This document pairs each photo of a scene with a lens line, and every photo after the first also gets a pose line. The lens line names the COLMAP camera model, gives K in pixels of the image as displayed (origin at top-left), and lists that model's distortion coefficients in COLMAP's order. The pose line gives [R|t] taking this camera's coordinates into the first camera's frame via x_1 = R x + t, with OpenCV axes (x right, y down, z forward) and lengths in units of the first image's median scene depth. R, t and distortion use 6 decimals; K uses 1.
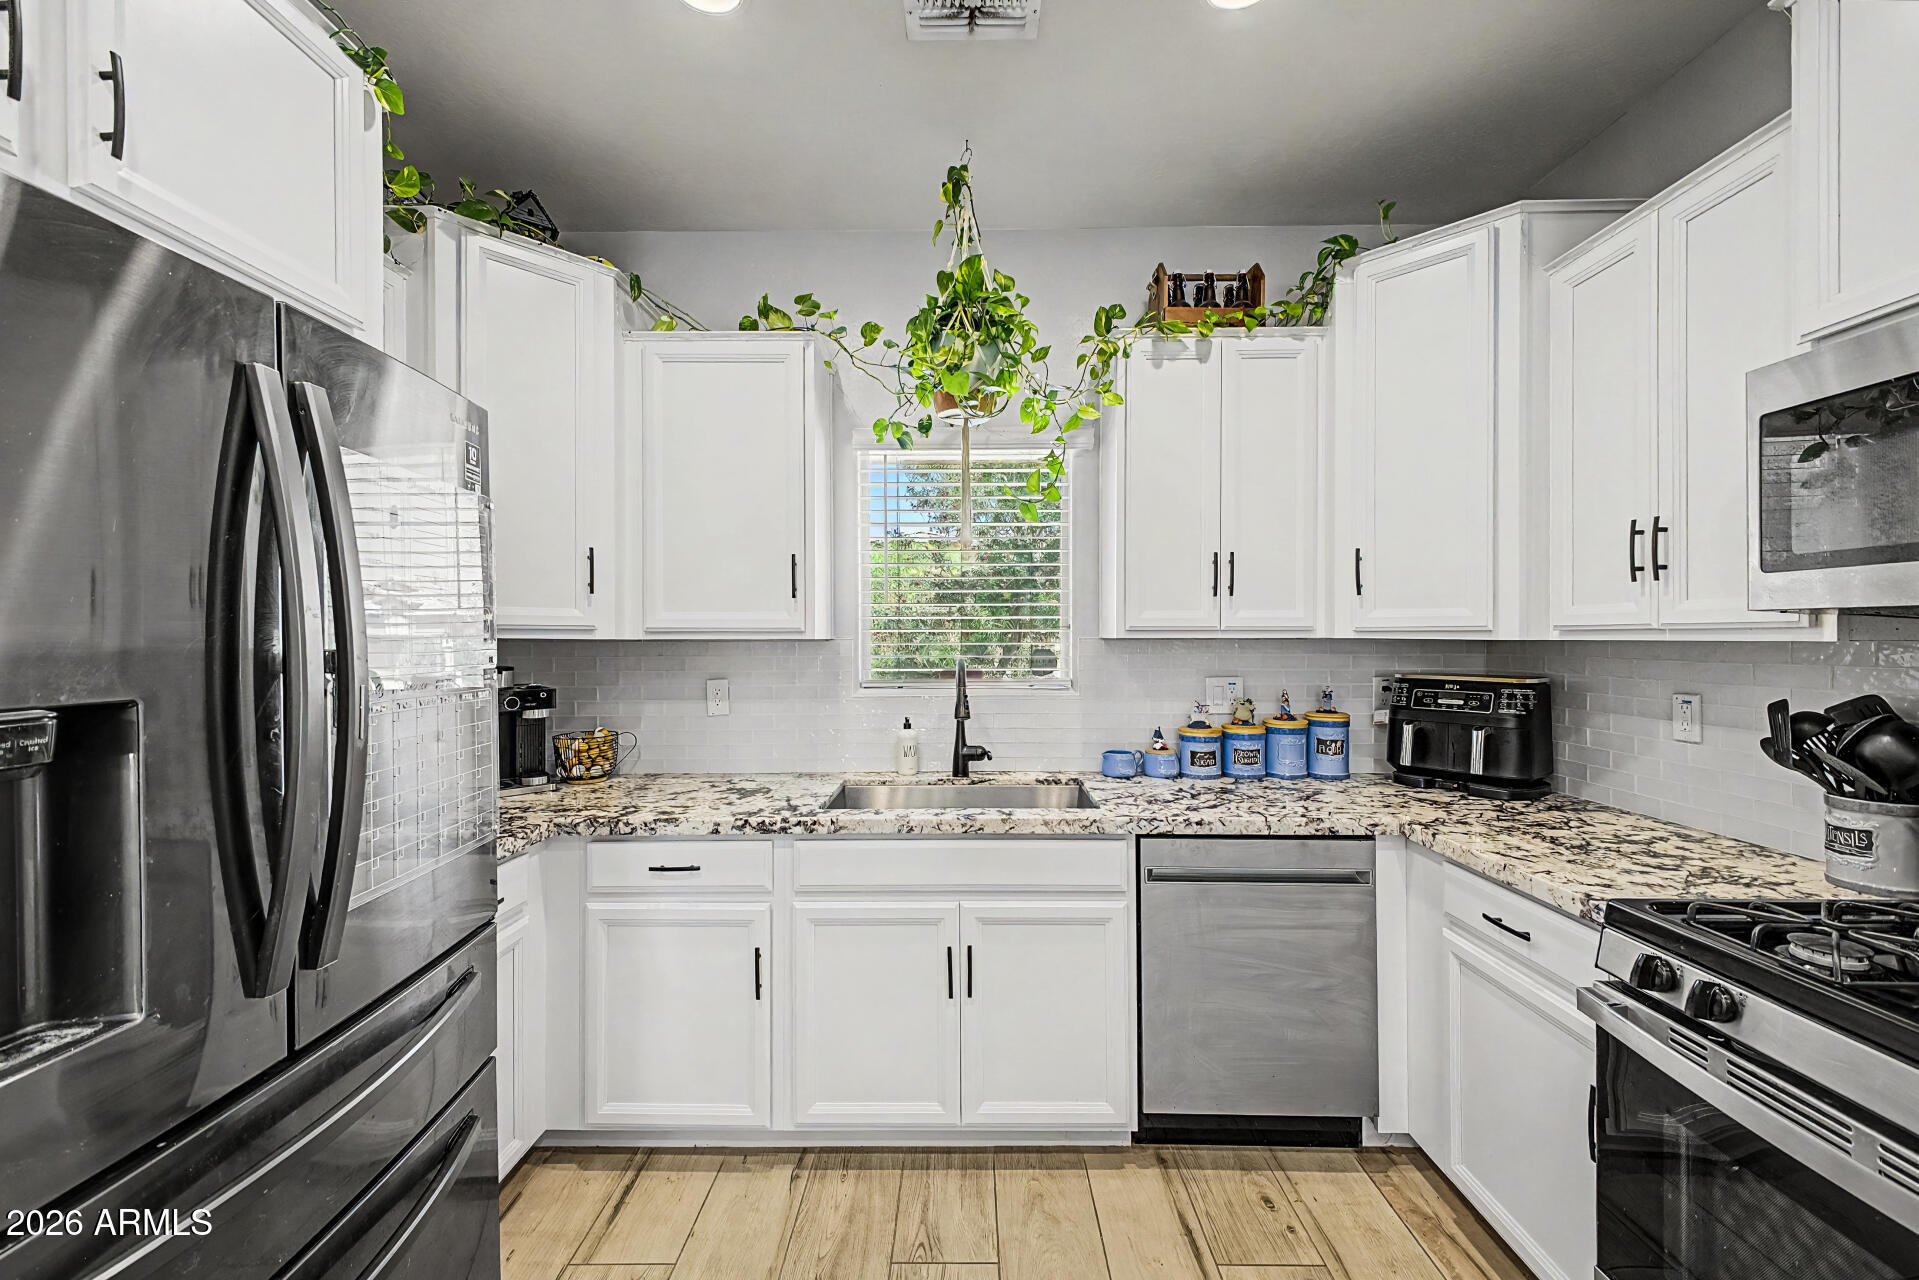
lens RADIAL K [[770.3, 0, 962.3], [0, 770.3, 639.0], [0, 0, 1]] dist [0.017382, -0.000251]
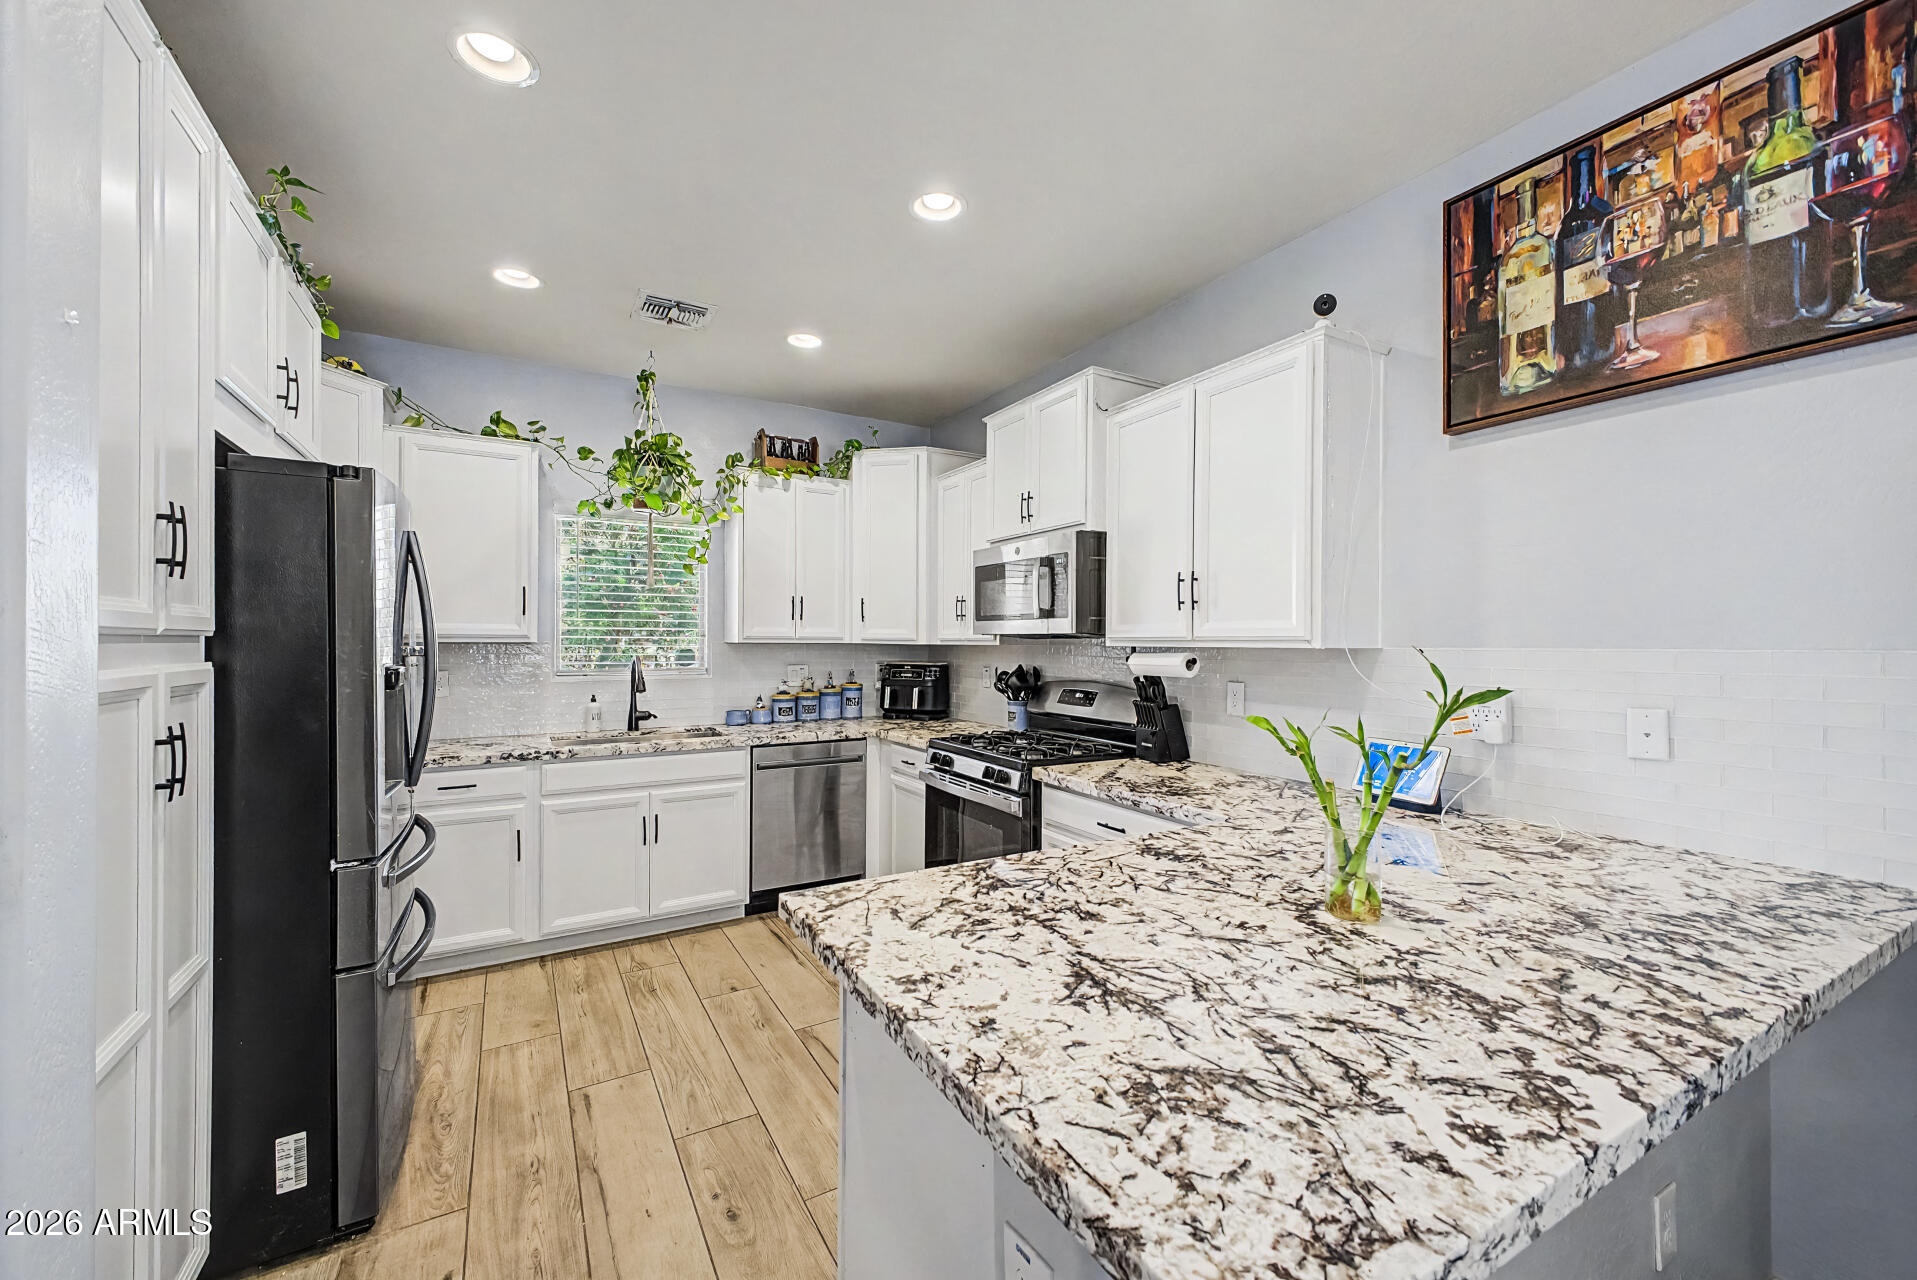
lens RADIAL K [[769.5, 0, 962.6], [0, 769.5, 642.3], [0, 0, 1]] dist [0.017382, -0.000251]
pose [[0.862496, 0.003909, 0.506049, -0.251080], [-0.003874, 0.999992, -0.001123, -0.001567], [-0.506049, -0.000992, 0.862504, -0.787986]]
